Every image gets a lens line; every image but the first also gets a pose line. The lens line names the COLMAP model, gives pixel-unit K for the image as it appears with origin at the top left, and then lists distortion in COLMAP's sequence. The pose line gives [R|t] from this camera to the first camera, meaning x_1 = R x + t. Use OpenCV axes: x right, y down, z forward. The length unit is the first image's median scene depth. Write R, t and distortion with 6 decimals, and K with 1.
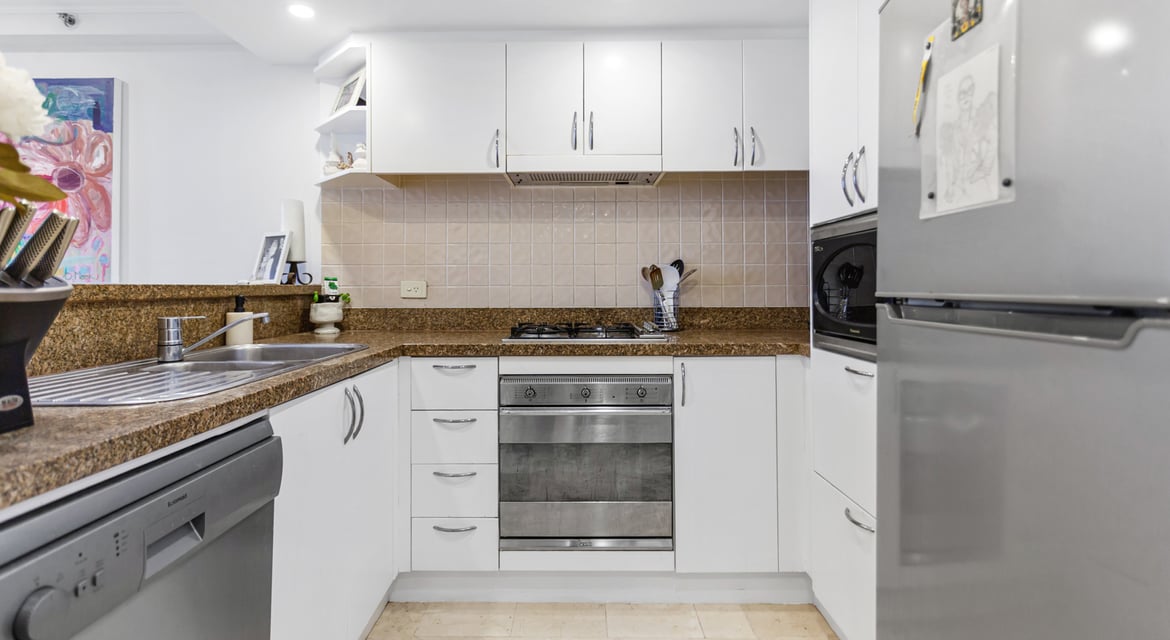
lens RADIAL K [[570.7, 0, 584.9], [0, 570.7, 316.3], [0, 0, 1]] dist [-0.002813, -0.000381]
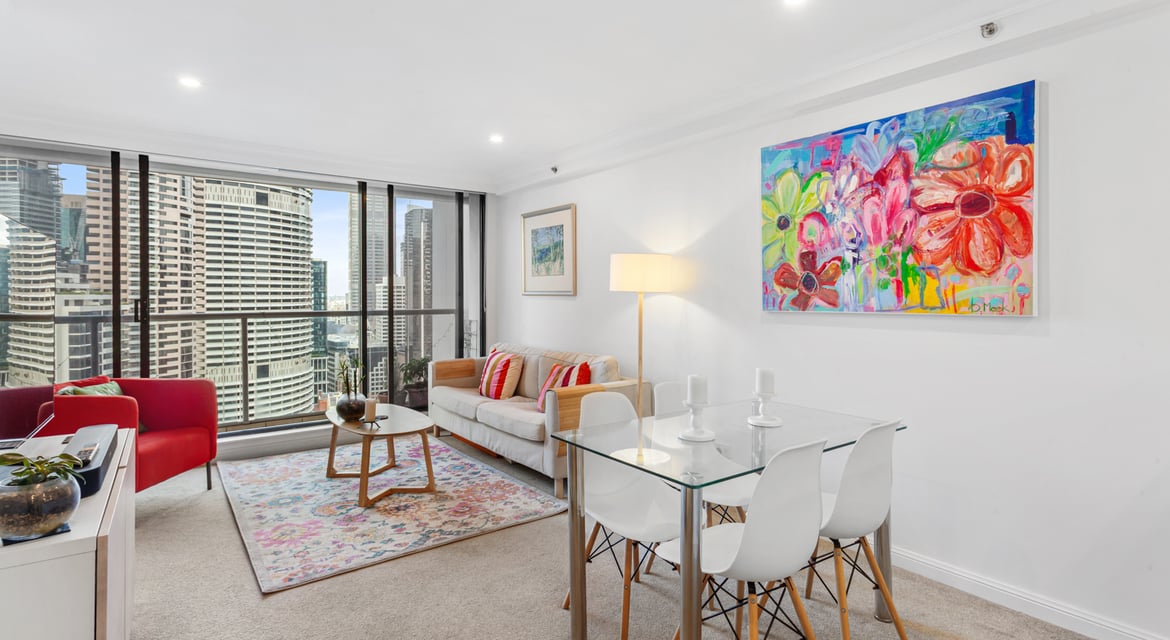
lens RADIAL K [[570.7, 0, 587.5], [0, 570.7, 309.5], [0, 0, 1]] dist [-0.002813, -0.000381]
pose [[0.604740, 0.009560, -0.796366, -0.545262], [-0.001114, 0.999937, 0.011158, -0.077364], [0.796422, -0.005860, 0.604712, -0.072177]]
